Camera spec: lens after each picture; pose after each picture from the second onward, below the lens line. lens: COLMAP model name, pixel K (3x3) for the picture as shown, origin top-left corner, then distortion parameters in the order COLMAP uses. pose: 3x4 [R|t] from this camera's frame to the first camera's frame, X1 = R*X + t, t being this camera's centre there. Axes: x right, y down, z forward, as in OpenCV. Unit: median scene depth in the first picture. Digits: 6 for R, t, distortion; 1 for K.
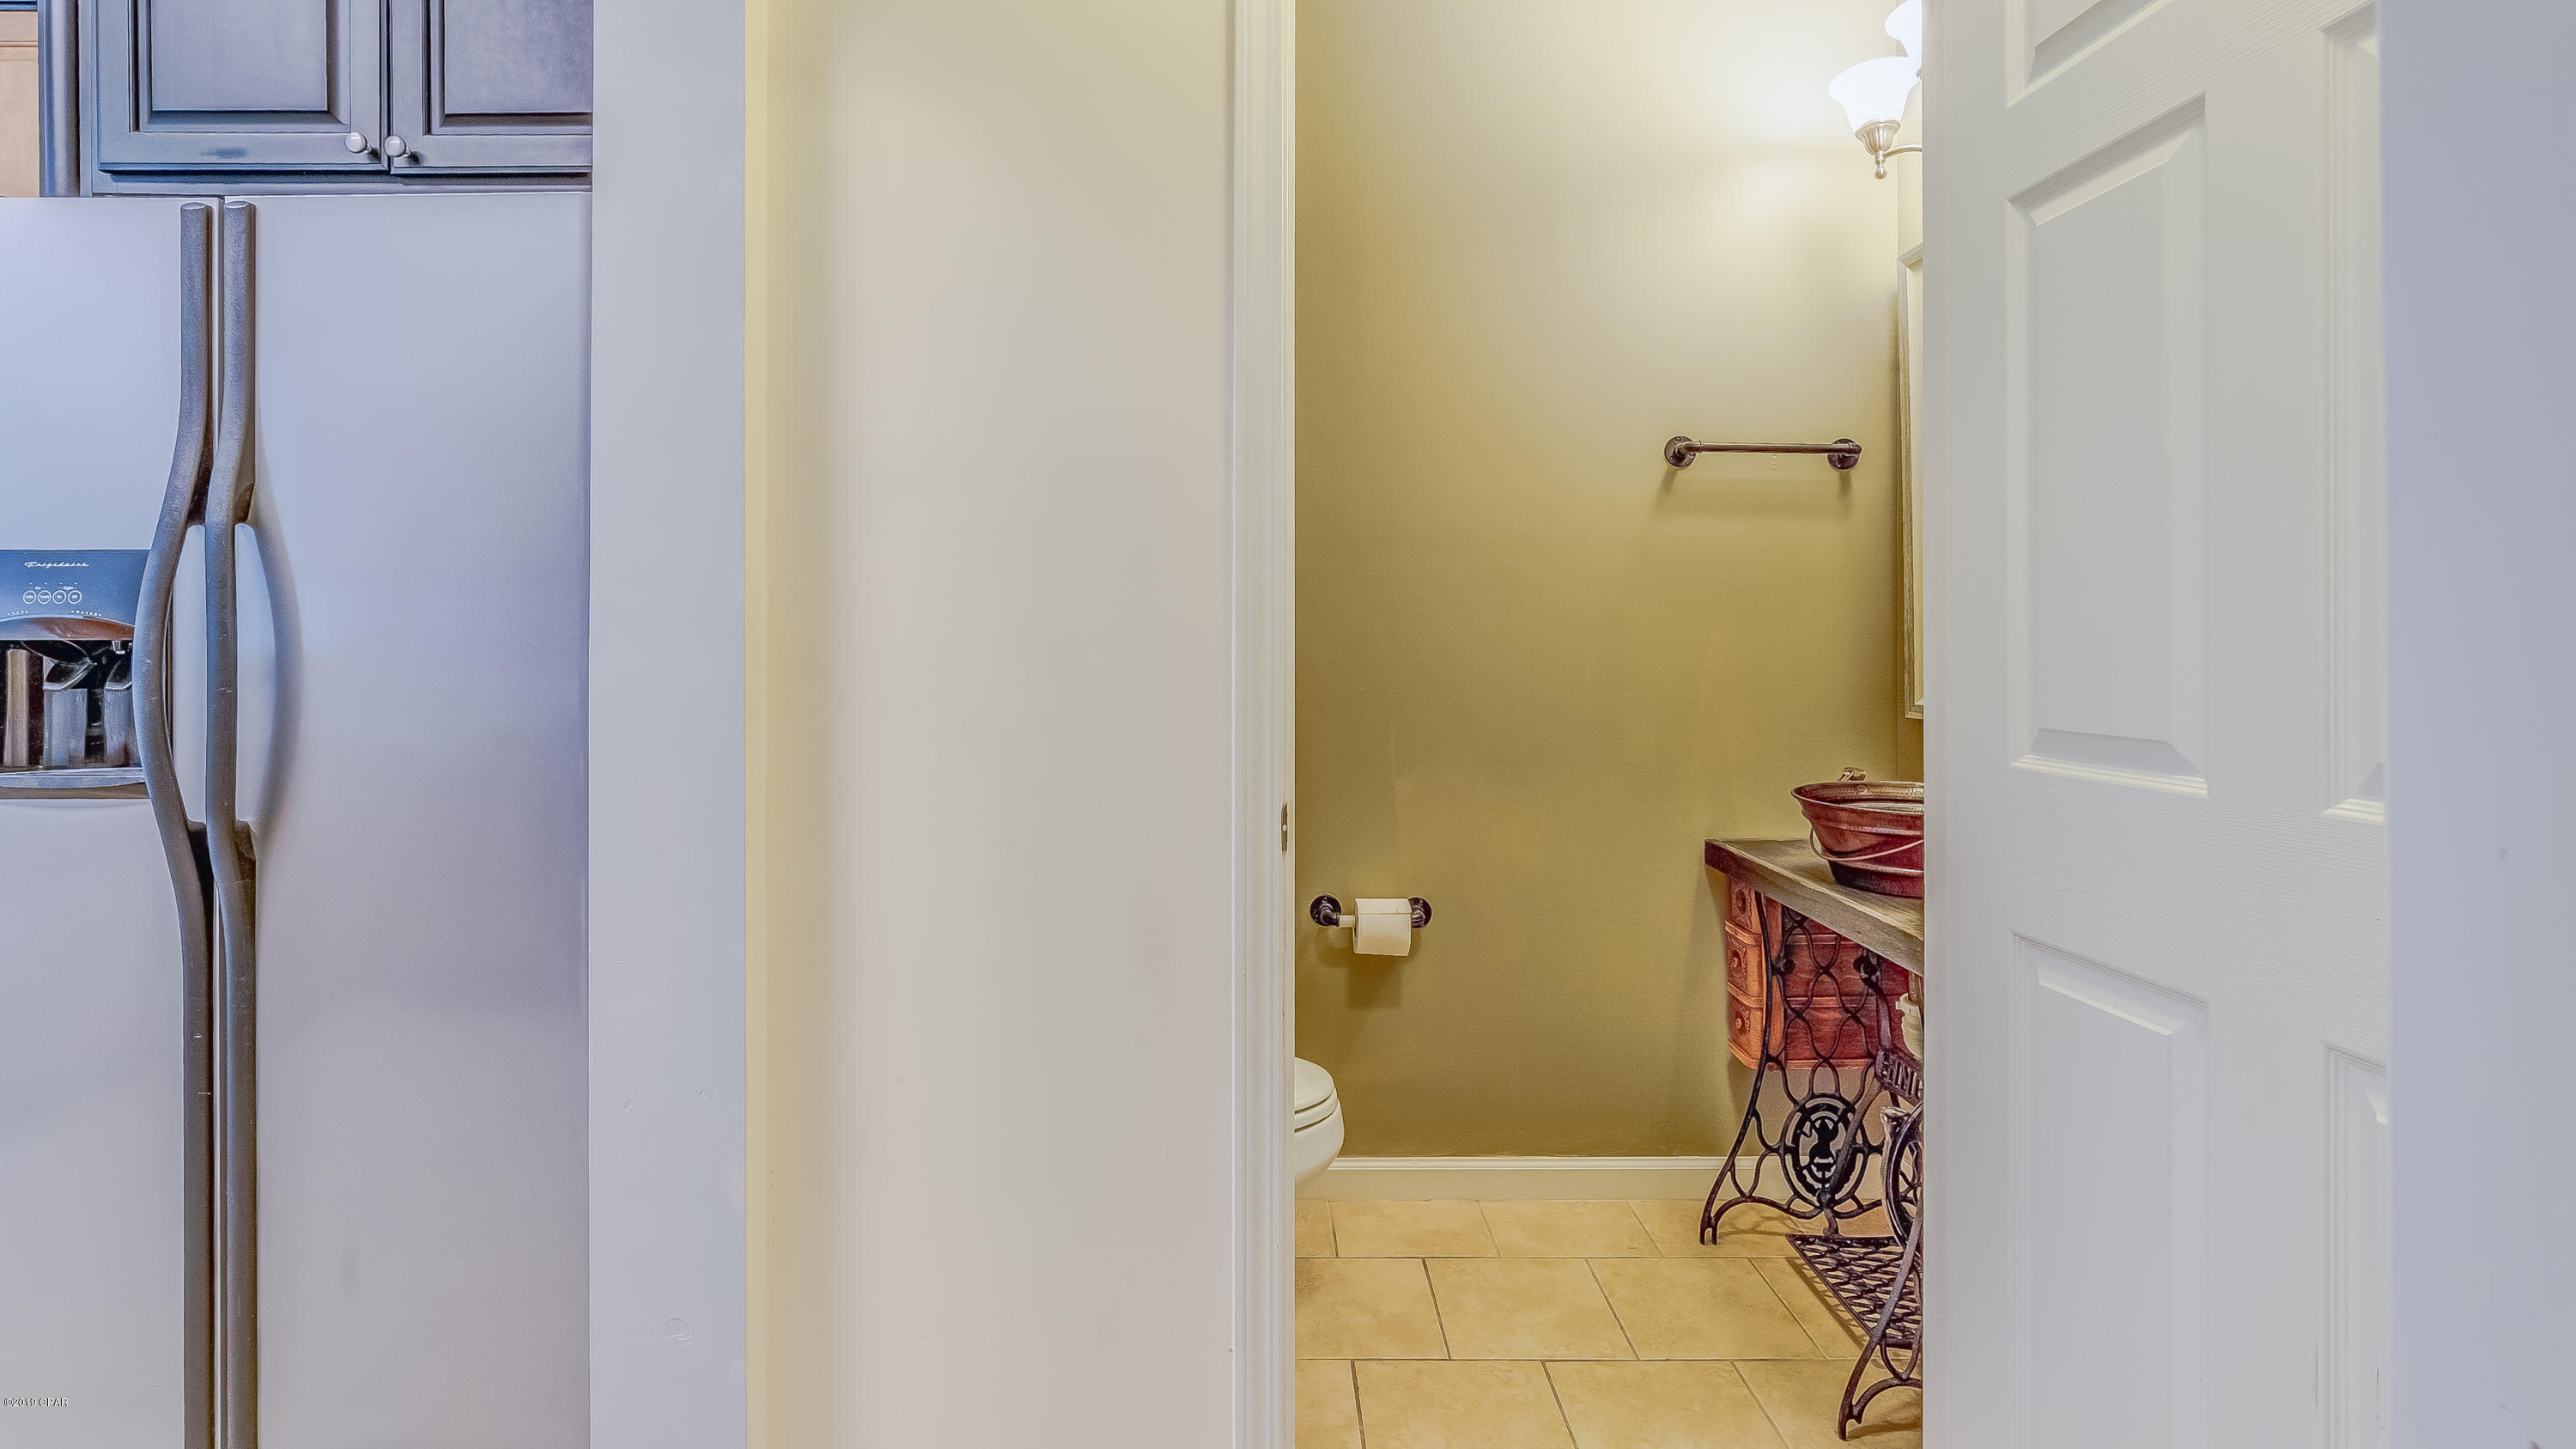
lens RADIAL K [[1158.4, 0, 1276.8], [0, 1158.4, 717.9], [0, 0, 1]] dist [-0.008227, 0.003480]
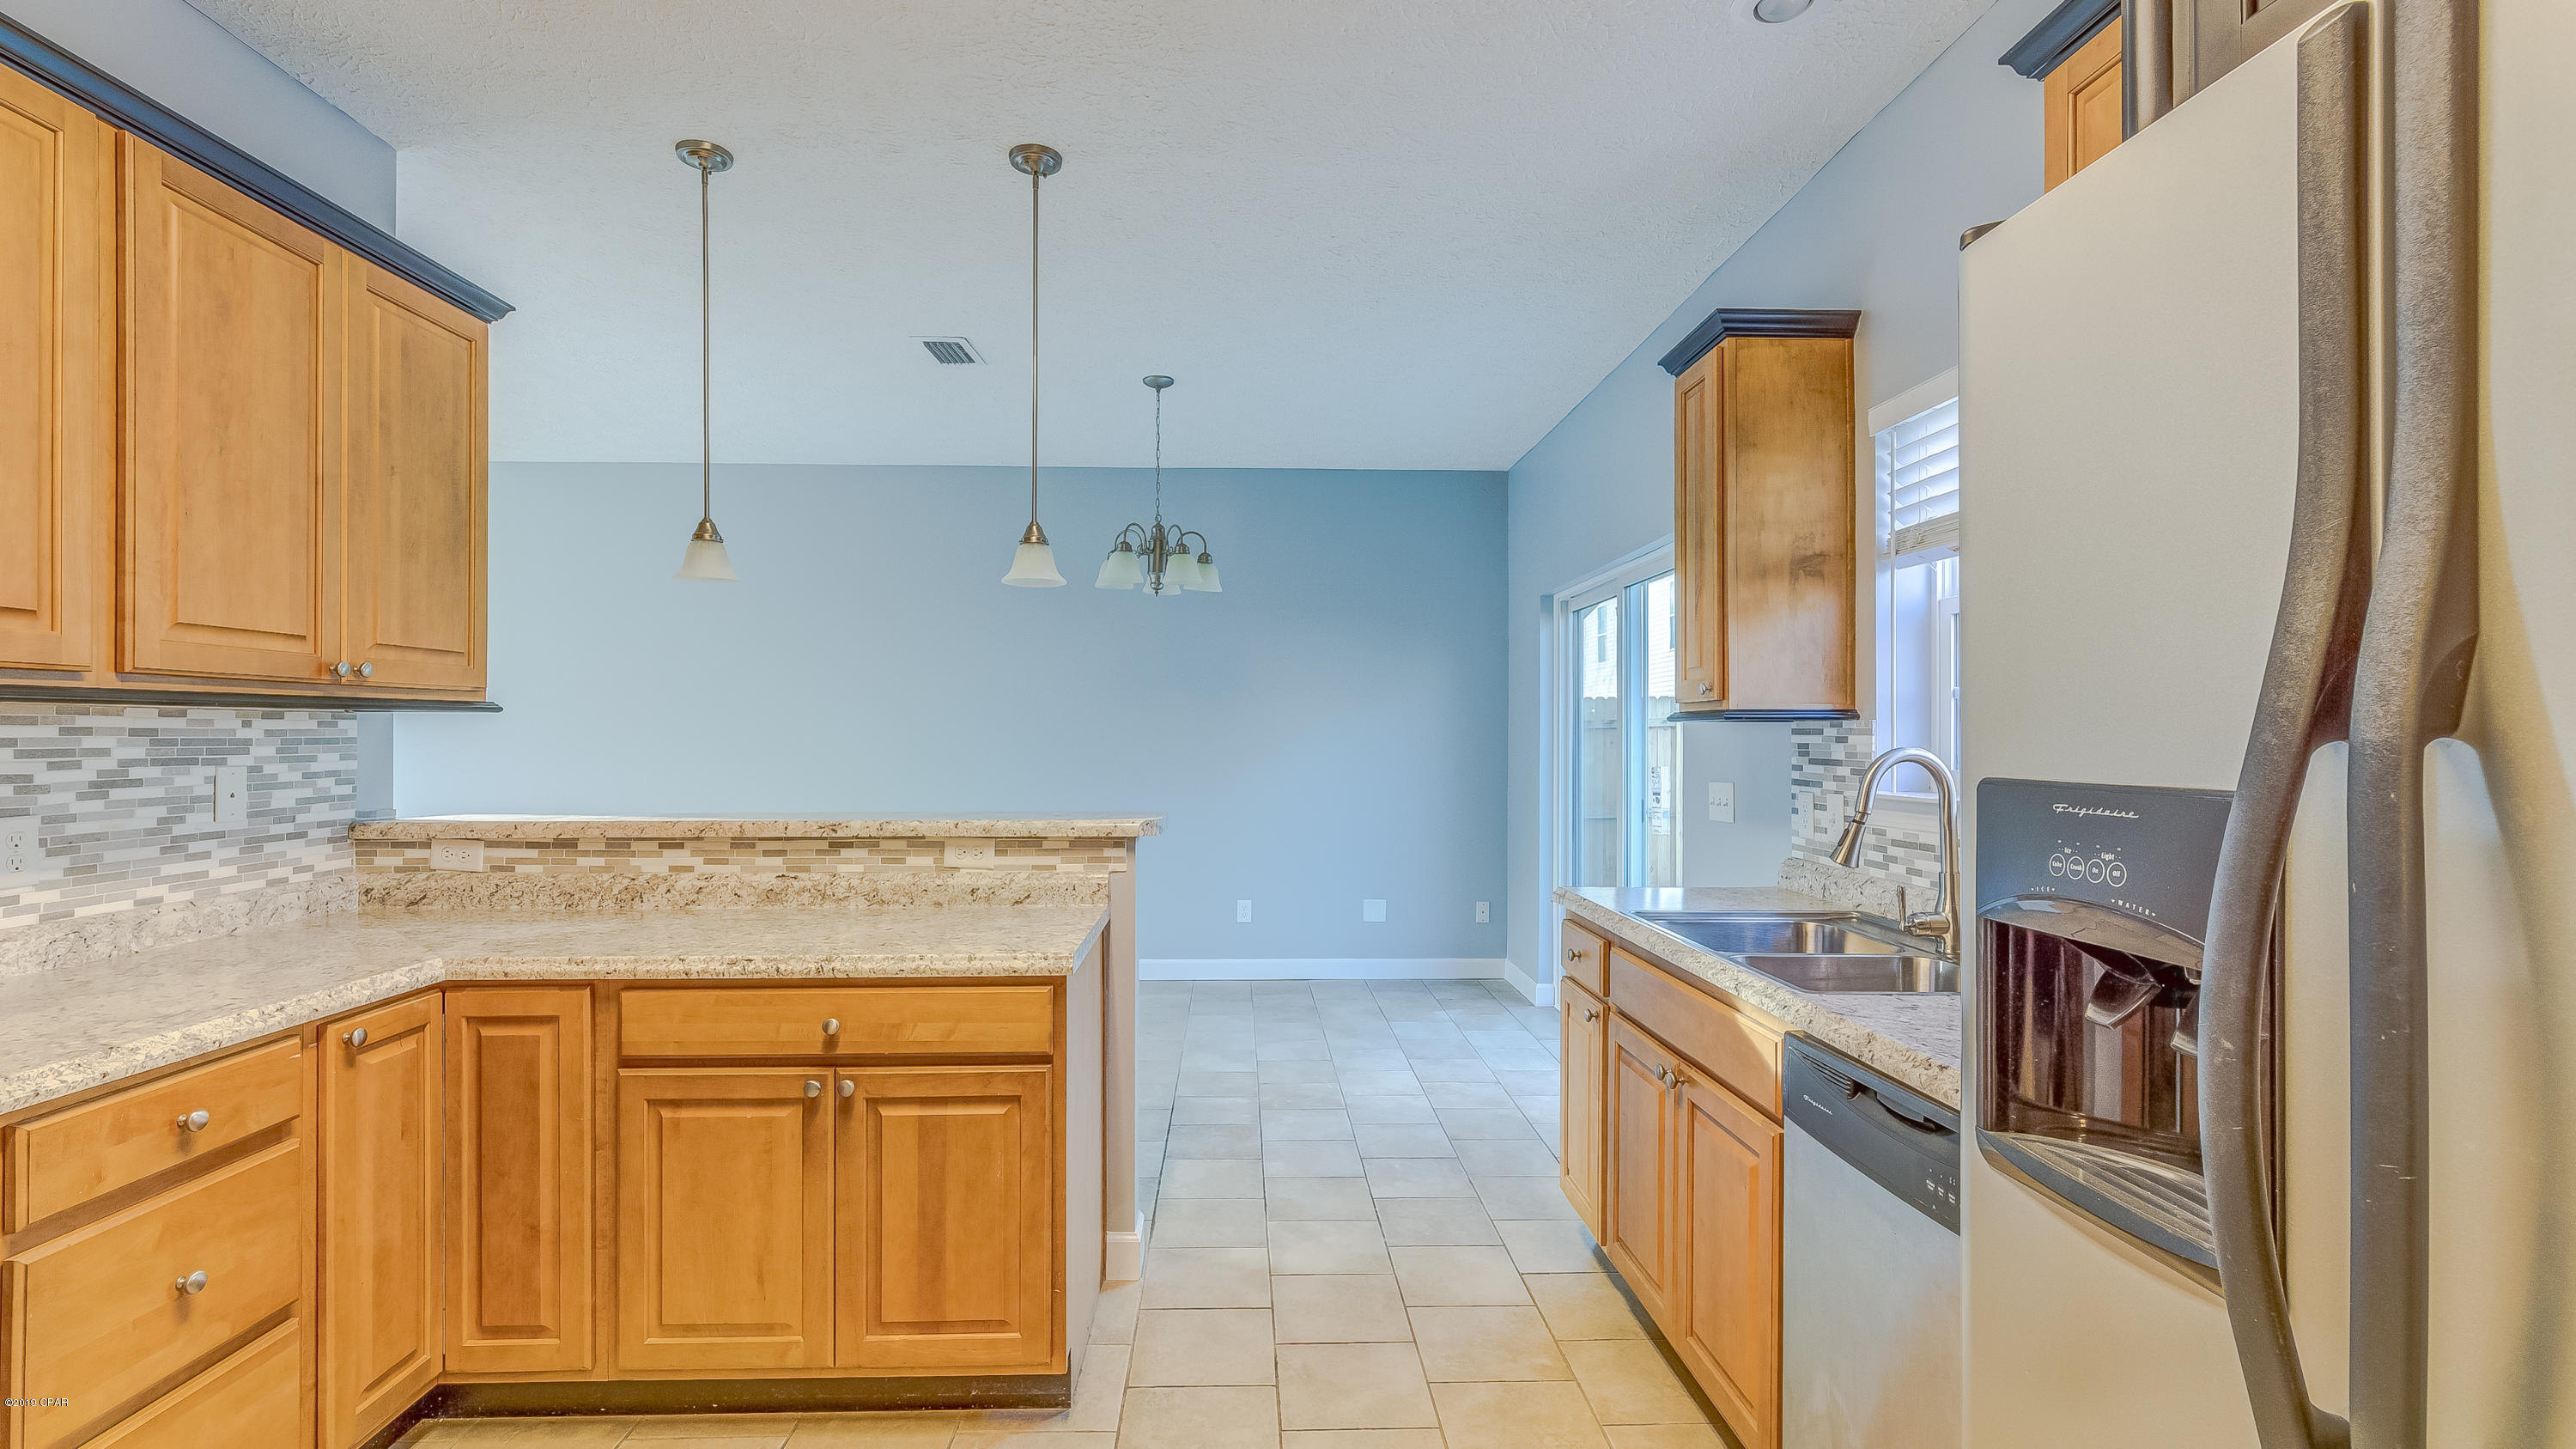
lens RADIAL K [[1158.4, 0, 1263.0], [0, 1158.4, 727.7], [0, 0, 1]] dist [-0.008227, 0.003480]
pose [[0.064050, -0.014425, -0.997842, -0.523674], [-0.020876, 0.999657, -0.015791, -0.156484], [0.997728, 0.021842, 0.063727, 0.565045]]
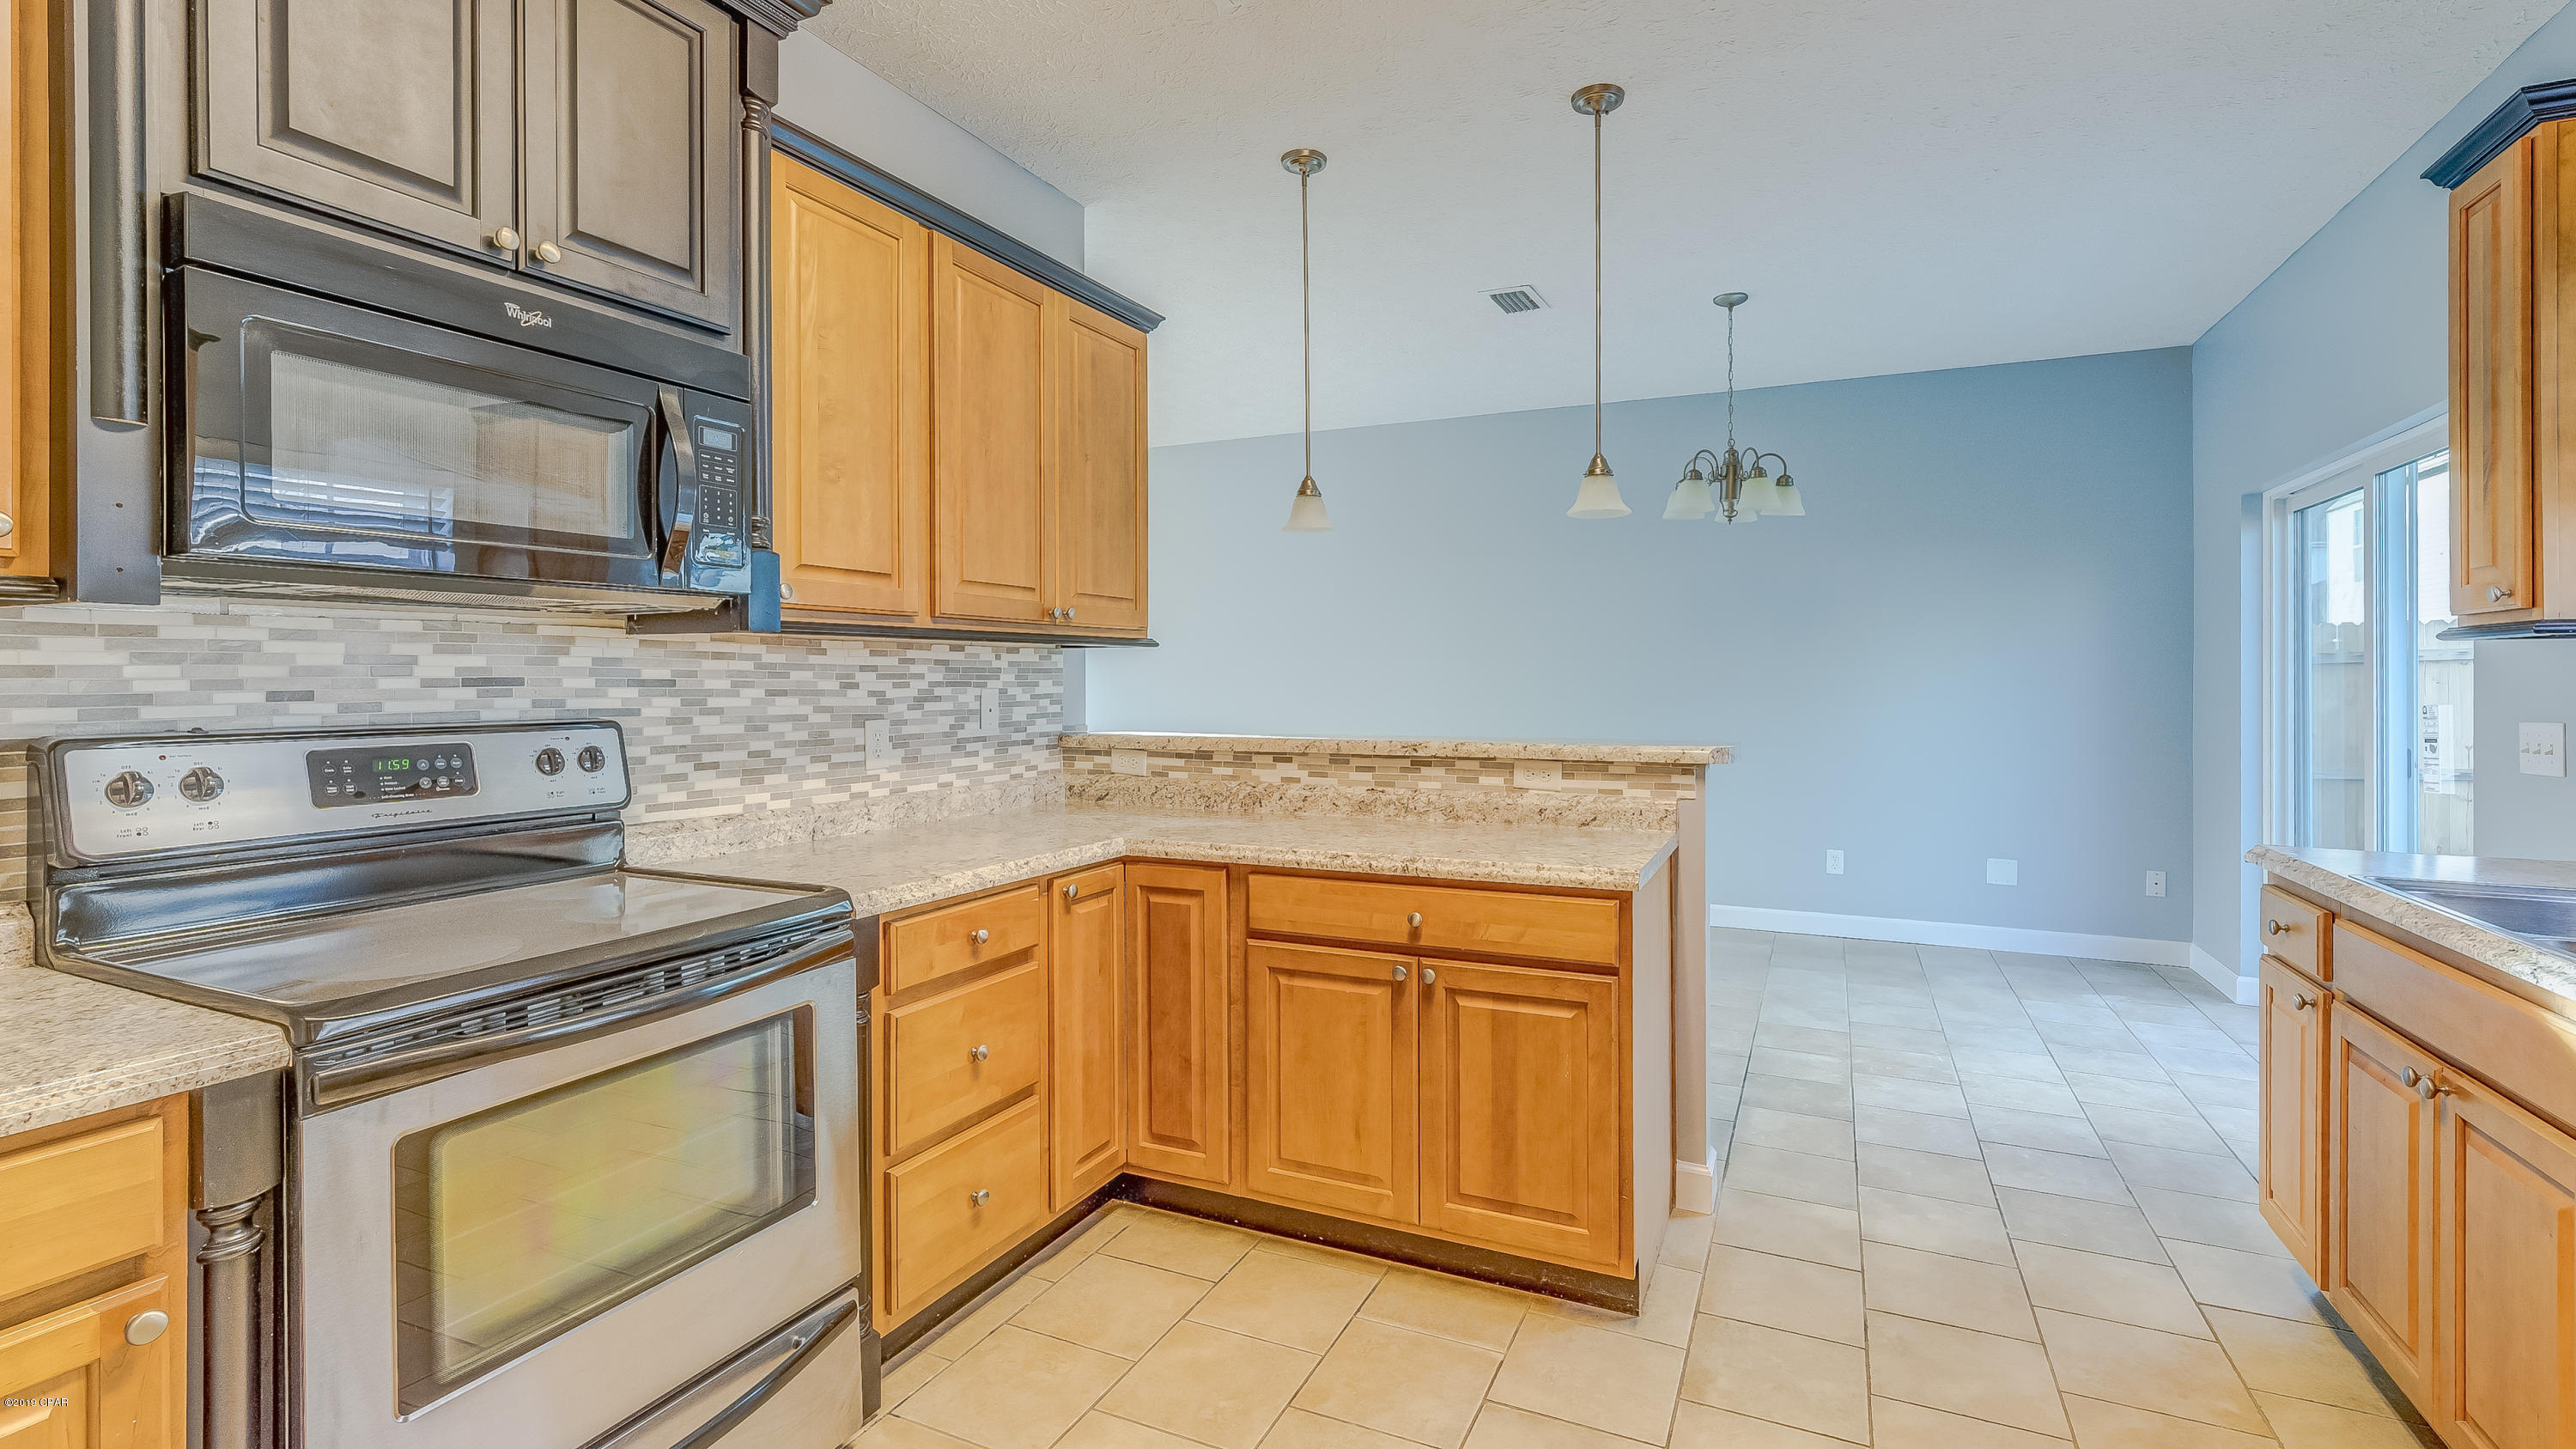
lens RADIAL K [[1158.4, 0, 1272.6], [0, 1158.4, 673.2], [0, 0, 1]] dist [-0.008227, 0.003480]
pose [[-0.397133, -0.013570, -0.917661, -0.437396], [-0.020281, 0.999776, -0.006007, -0.122527], [0.917537, 0.016225, -0.397319, 0.580823]]
